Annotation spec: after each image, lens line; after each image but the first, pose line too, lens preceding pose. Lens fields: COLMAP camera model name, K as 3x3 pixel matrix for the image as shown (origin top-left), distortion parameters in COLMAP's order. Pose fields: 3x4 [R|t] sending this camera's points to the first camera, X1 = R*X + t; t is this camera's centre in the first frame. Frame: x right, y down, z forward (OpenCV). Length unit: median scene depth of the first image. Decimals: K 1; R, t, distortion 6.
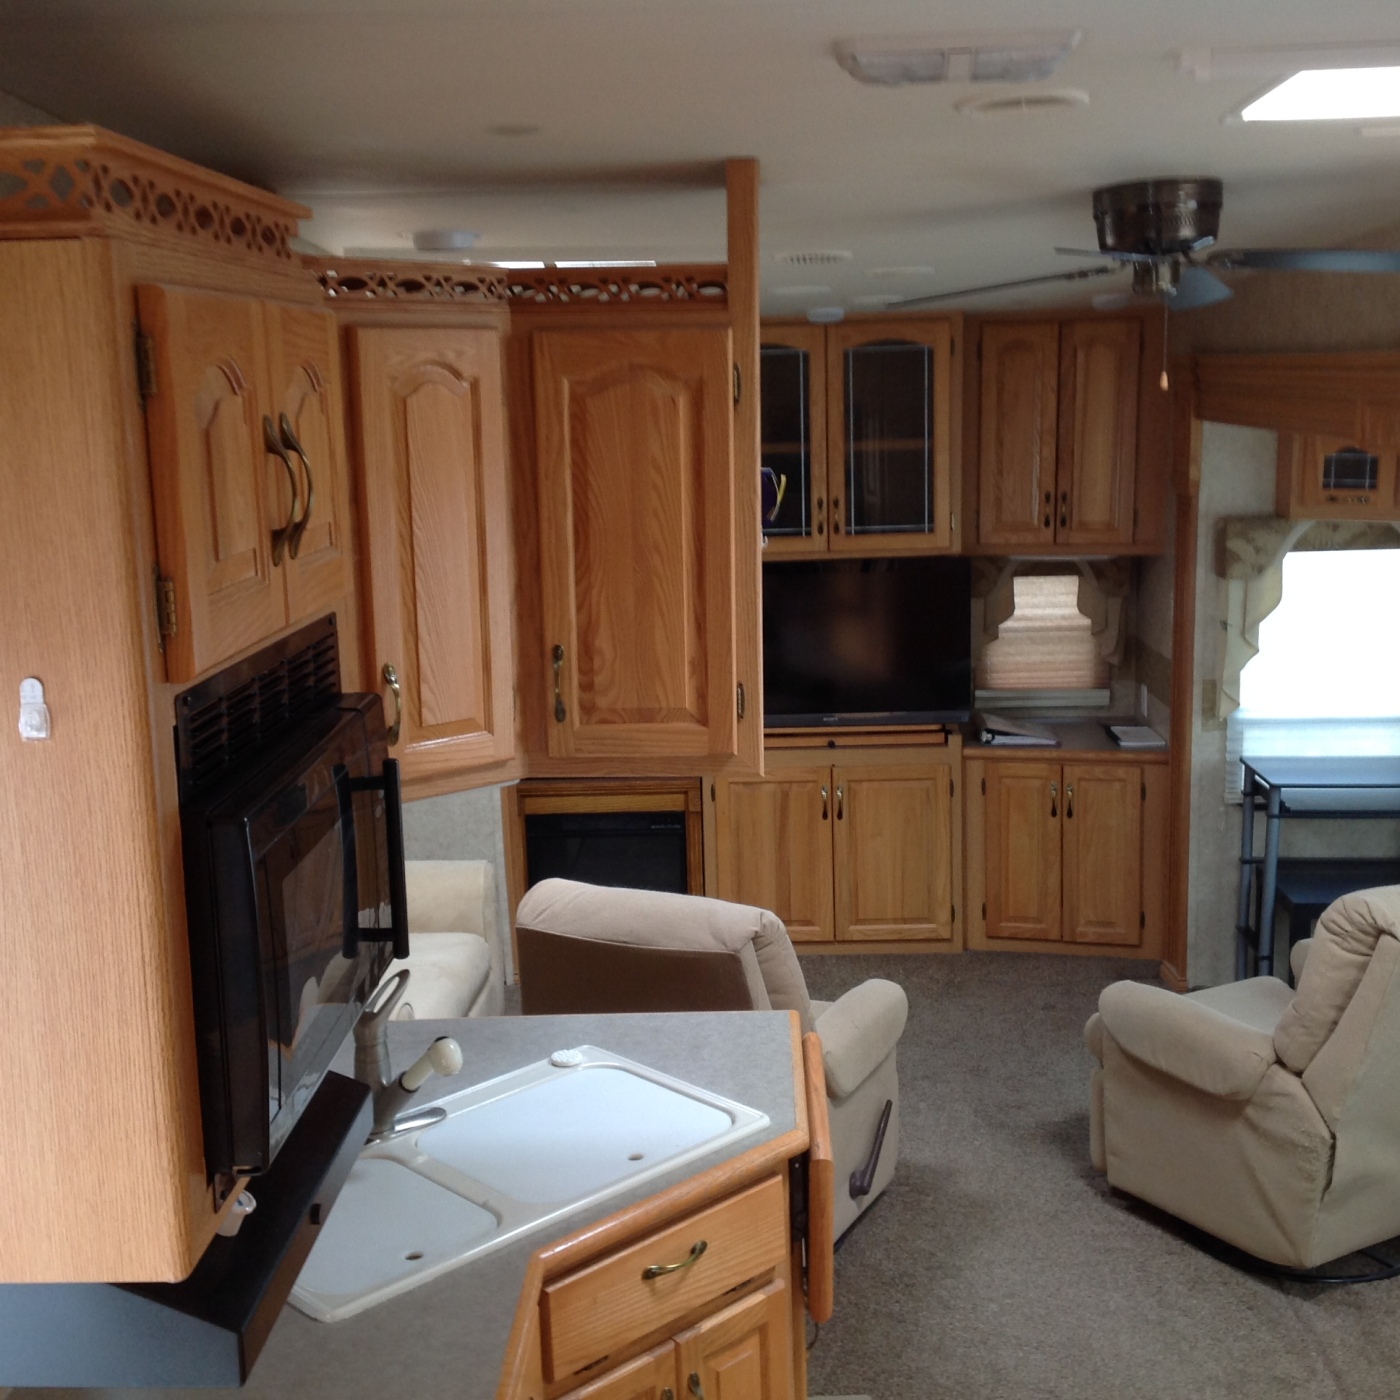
lens RADIAL K [[1781.6, 0, 699.3], [0, 1781.6, 698.4], [0, 0, 1]] dist [0.209241, -0.508881]
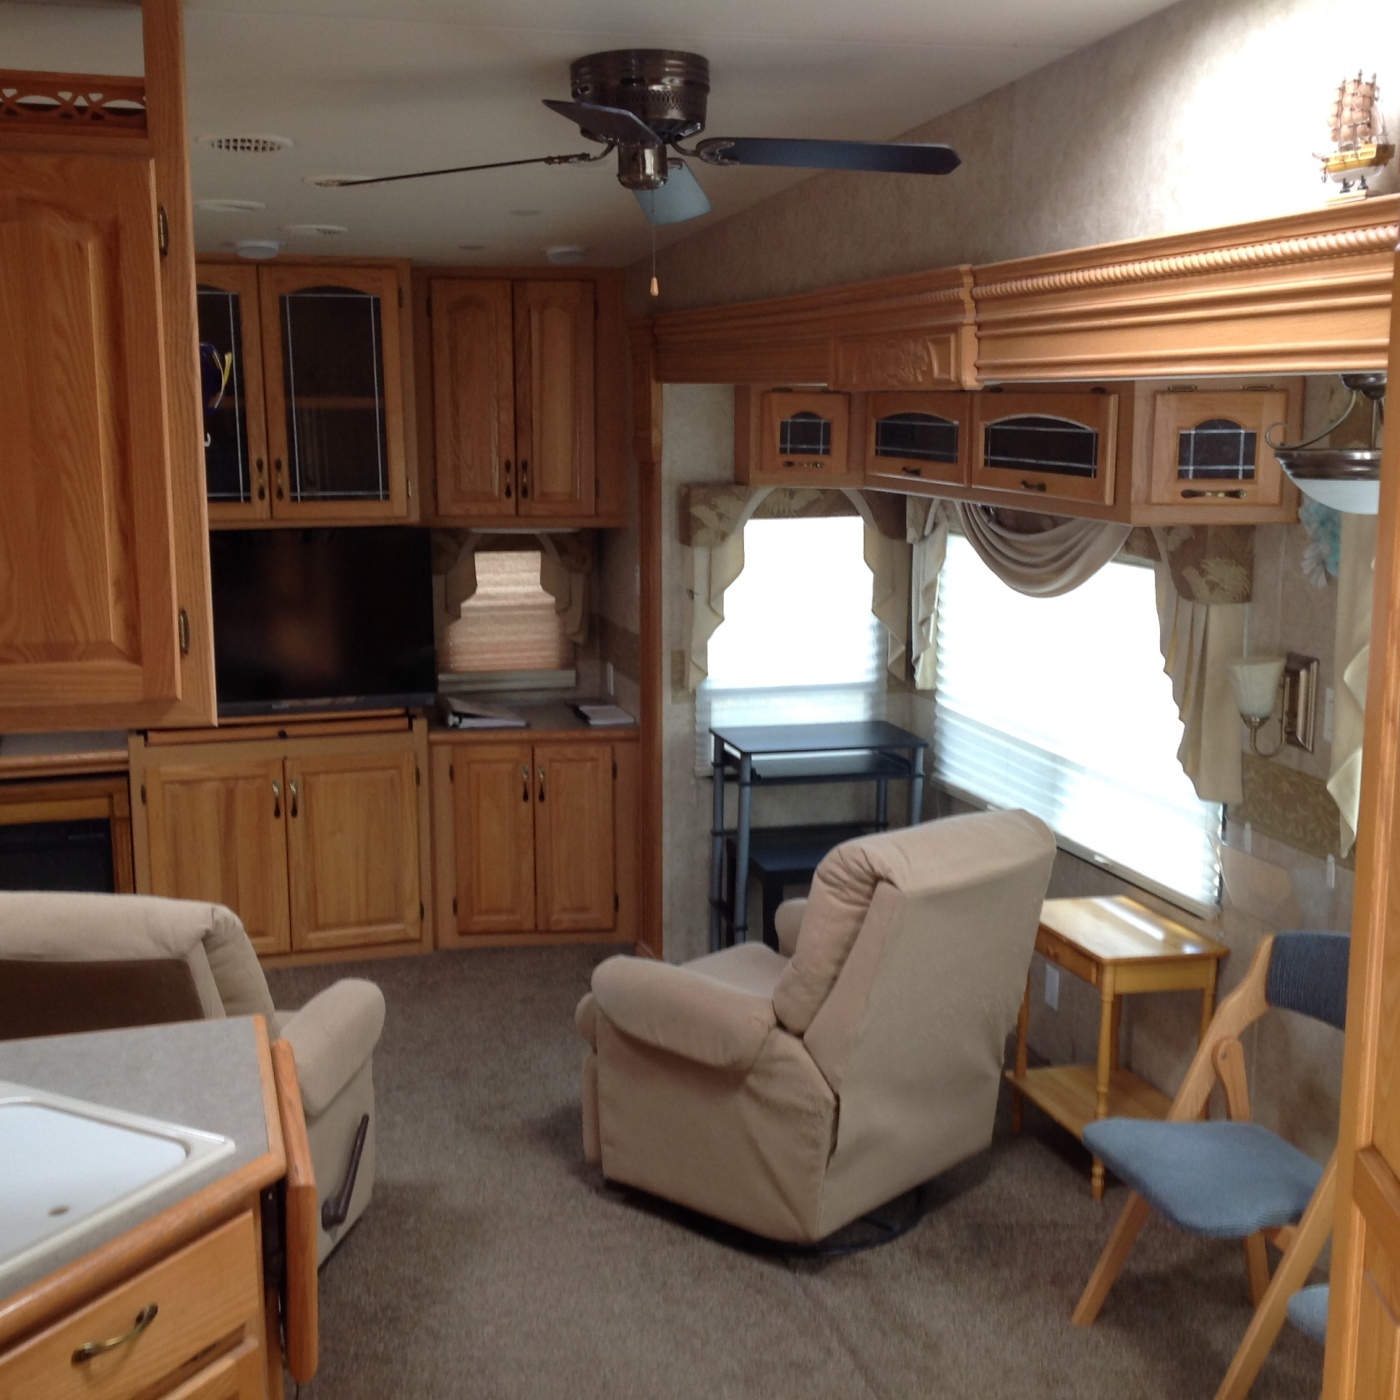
lens RADIAL K [[1771.3, 0, 700.0], [0, 1771.3, 700.0], [0, 0, 1]] dist [0.198944, -0.473297]
pose [[0.951435, -0.029512, 0.306432, -0.002003], [0.032835, 0.999445, -0.005694, 0.021273], [-0.306093, 0.015479, 0.951876, 0.075104]]
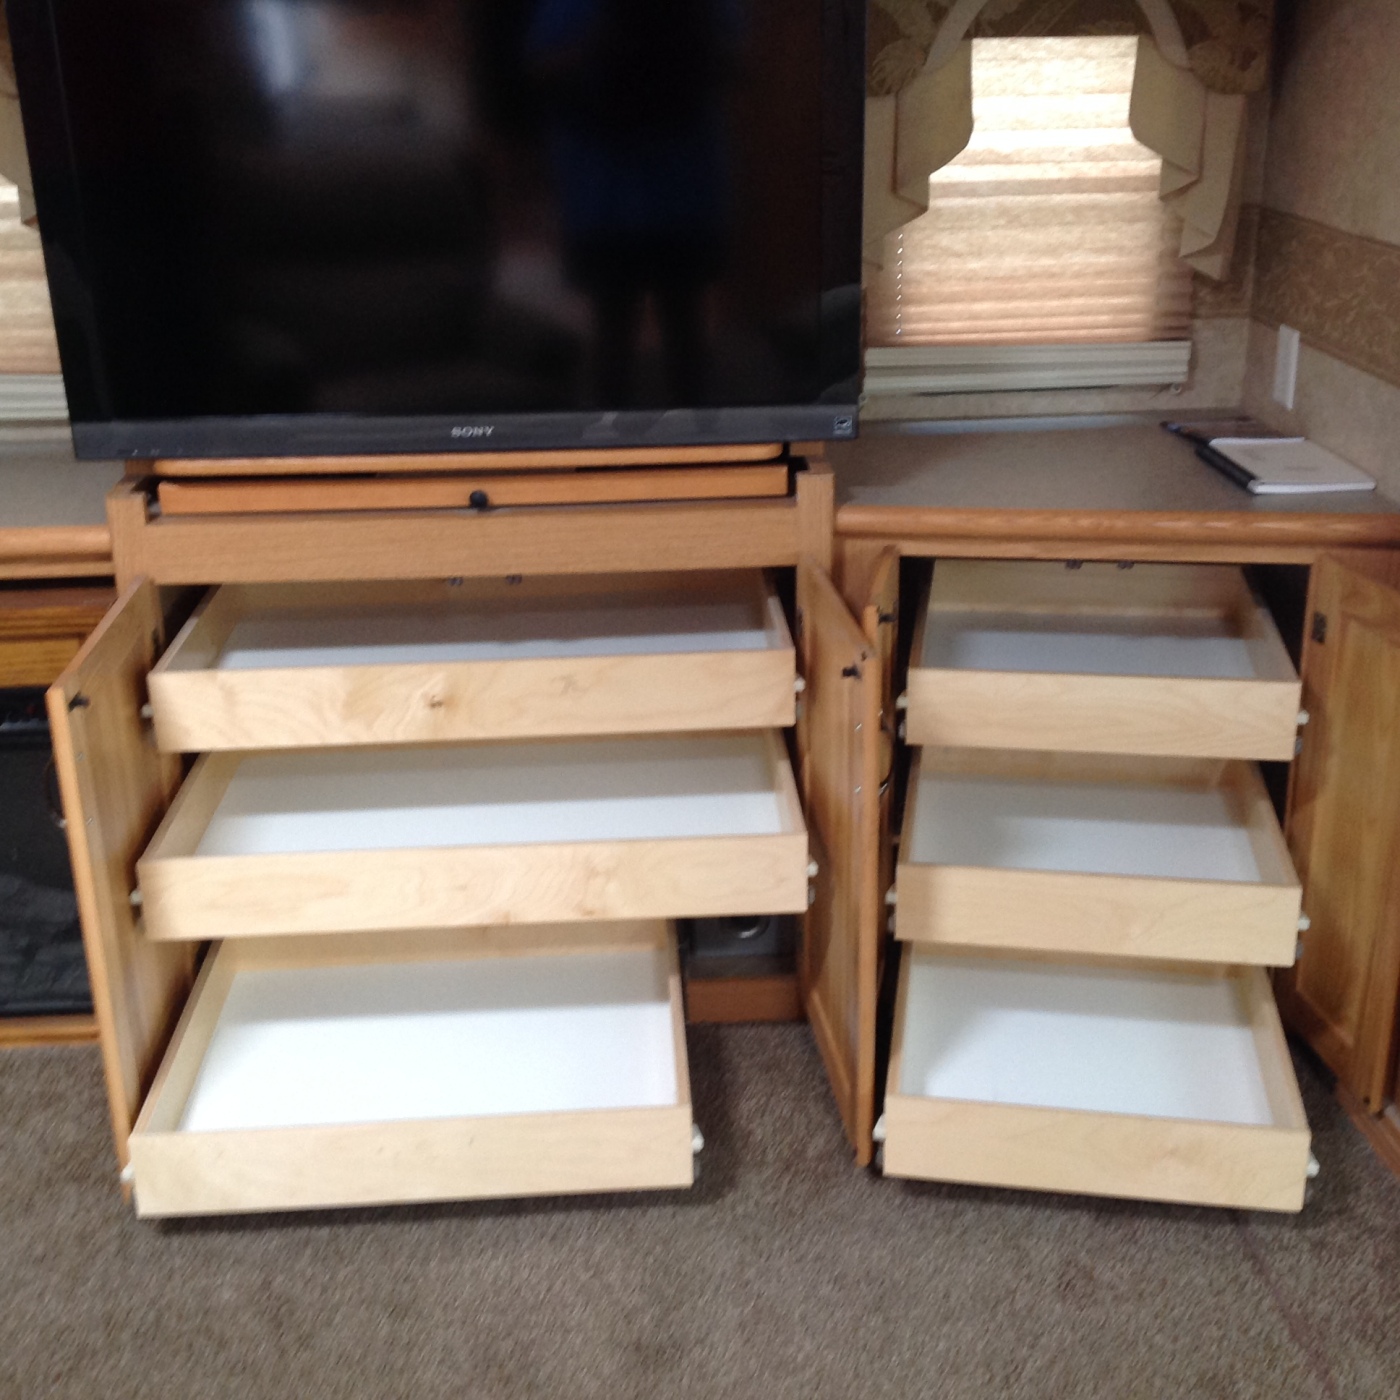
lens RADIAL K [[1771.3, 0, 700.0], [0, 1771.3, 700.0], [0, 0, 1]] dist [0.198944, -0.473297]
pose [[0.996936, -0.019800, 0.075669, 0.094041], [0.005585, 0.982978, 0.183636, -0.000753], [-0.078017, -0.182651, 0.980077, 0.658455]]
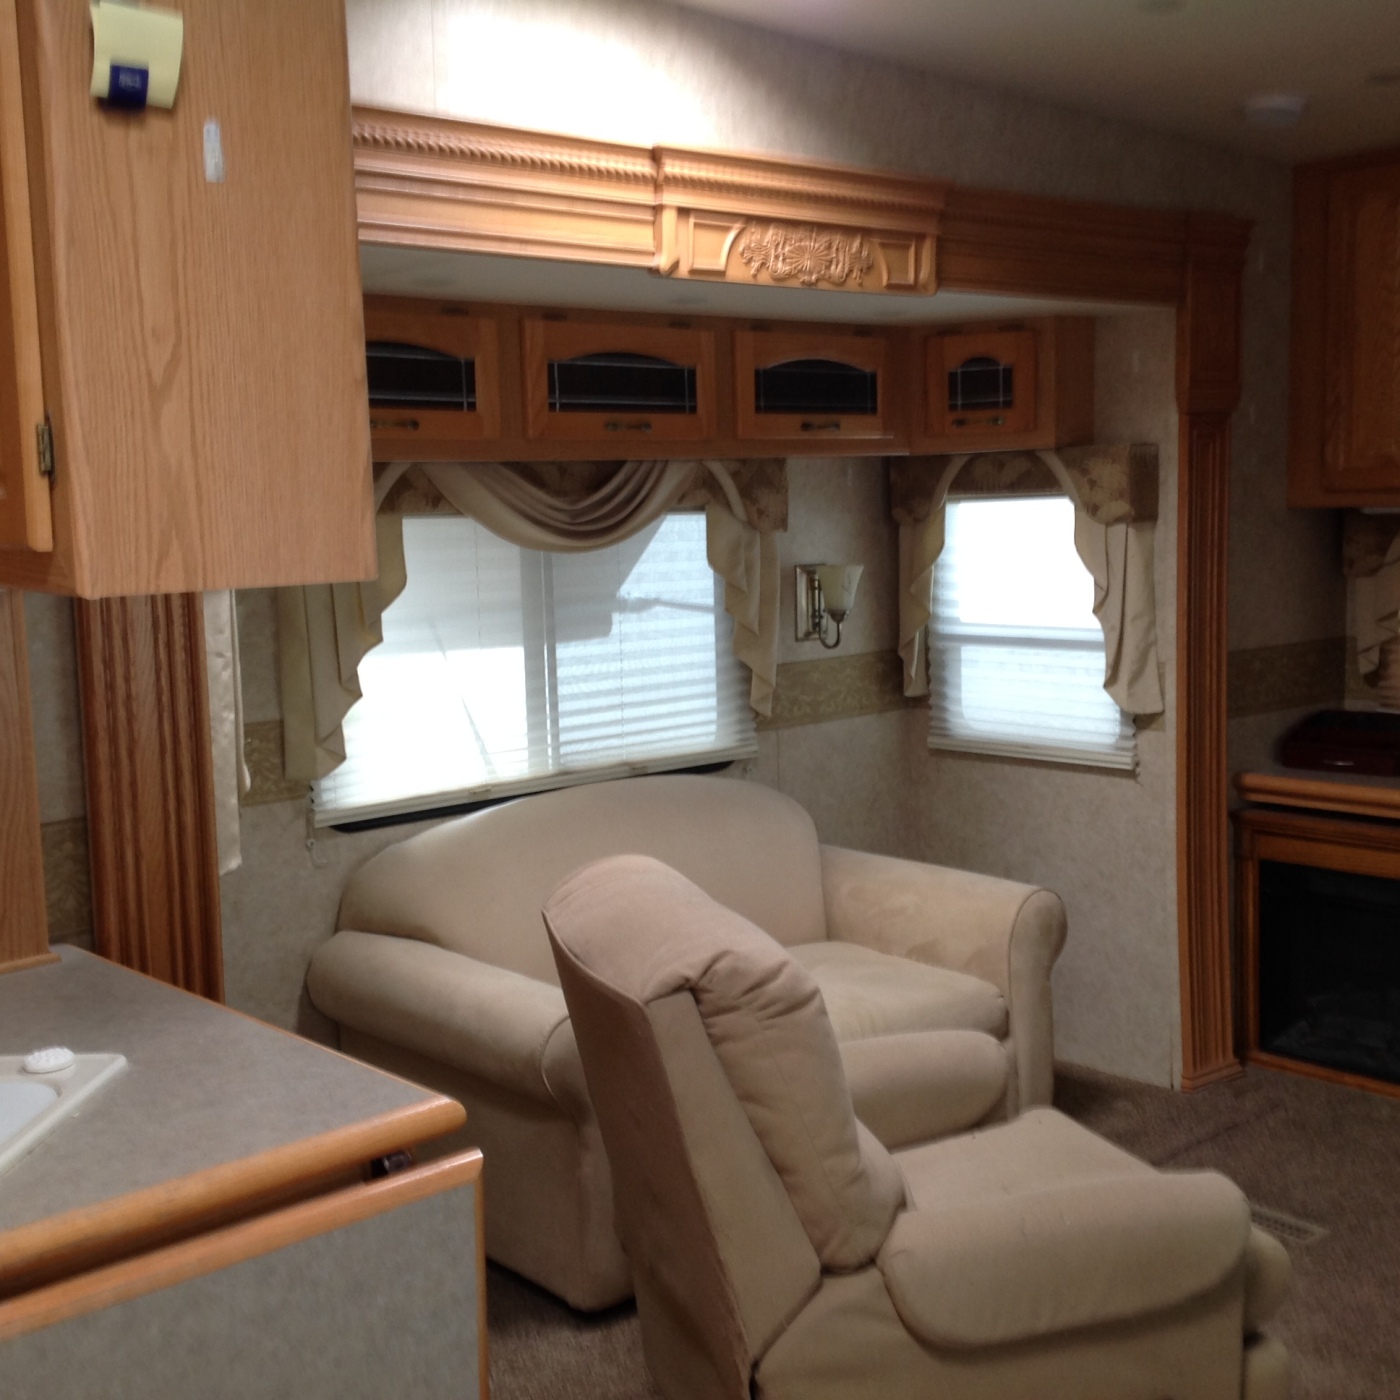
lens RADIAL K [[1773.7, 0, 709.1], [0, 1773.7, 704.4], [0, 0, 1]] dist [0.214262, -0.475410]
pose [[0.690529, 0.095921, -0.716916, 0.265773], [-0.120405, 0.992582, 0.016830, 0.020388], [0.713213, 0.074699, 0.696956, 0.372824]]
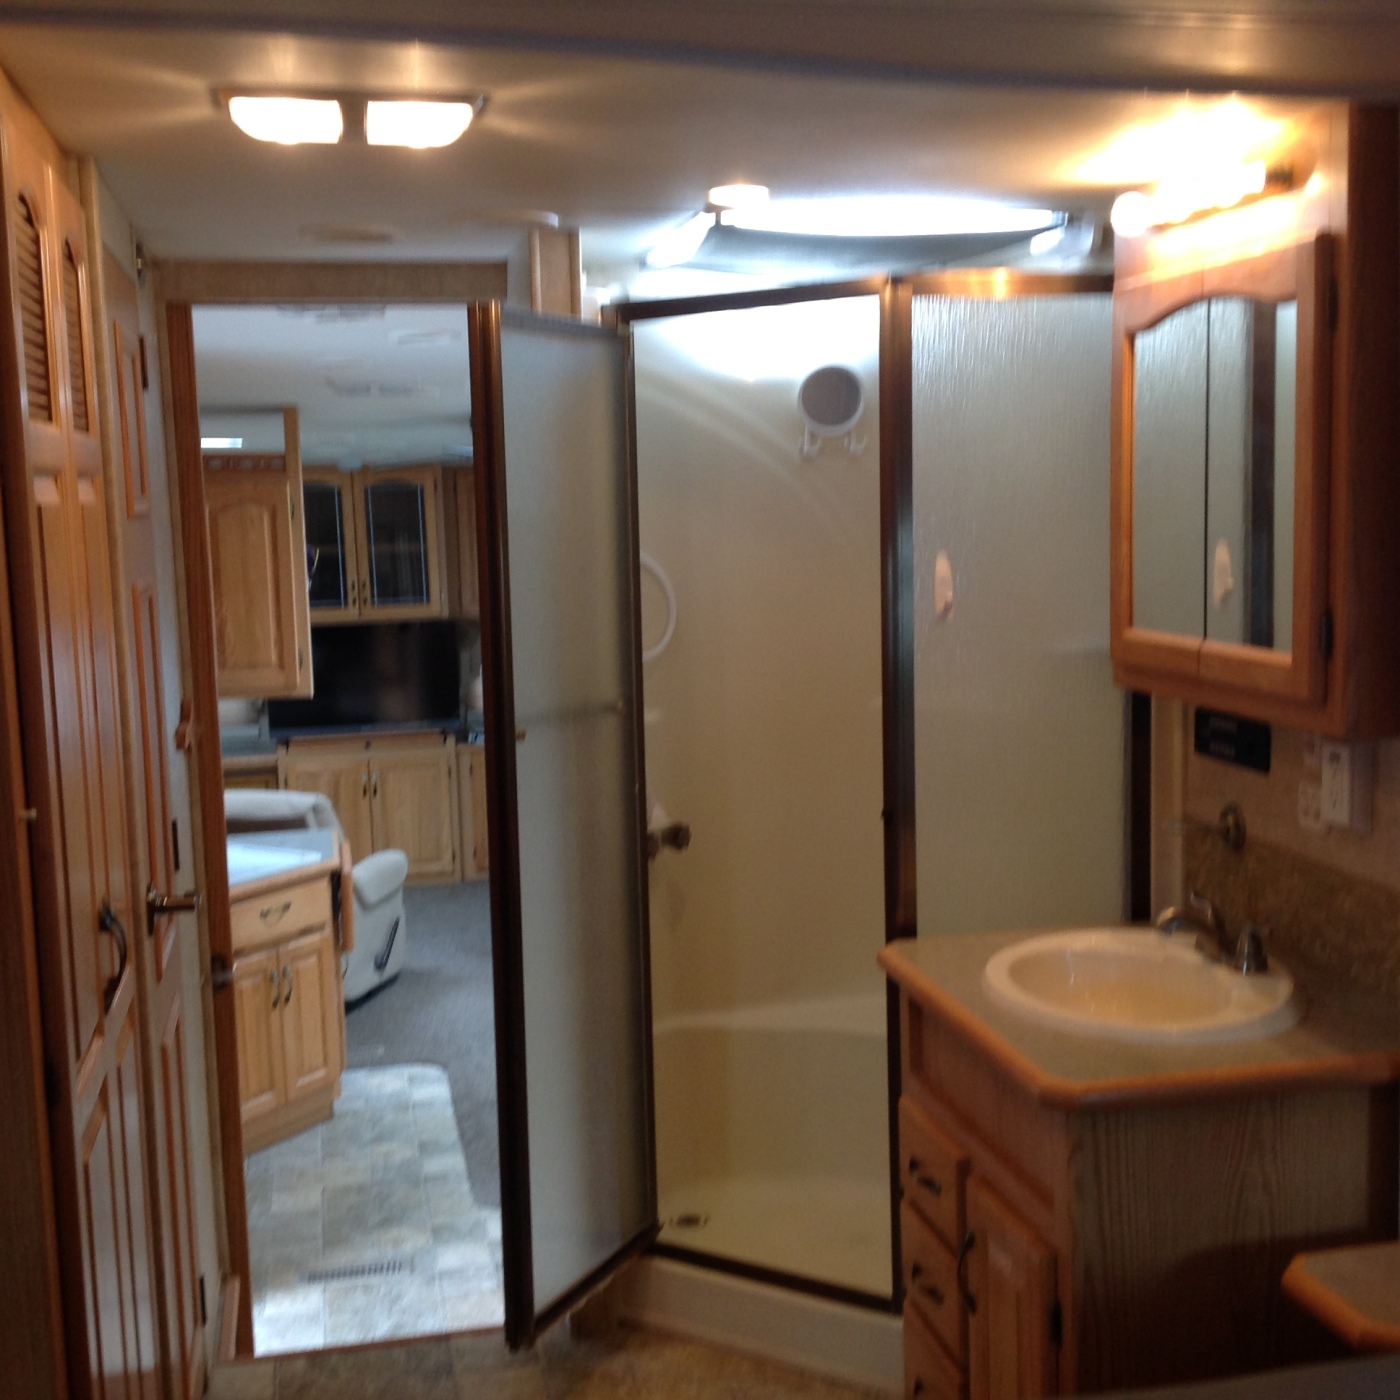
lens RADIAL K [[1781.6, 0, 699.3], [0, 1781.6, 698.4], [0, 0, 1]] dist [0.209241, -0.508881]
pose [[0.971230, -0.030825, 0.236141, -0.010008], [0.046340, 0.997096, -0.060435, 0.093190], [-0.233593, 0.069639, 0.969838, -0.542967]]
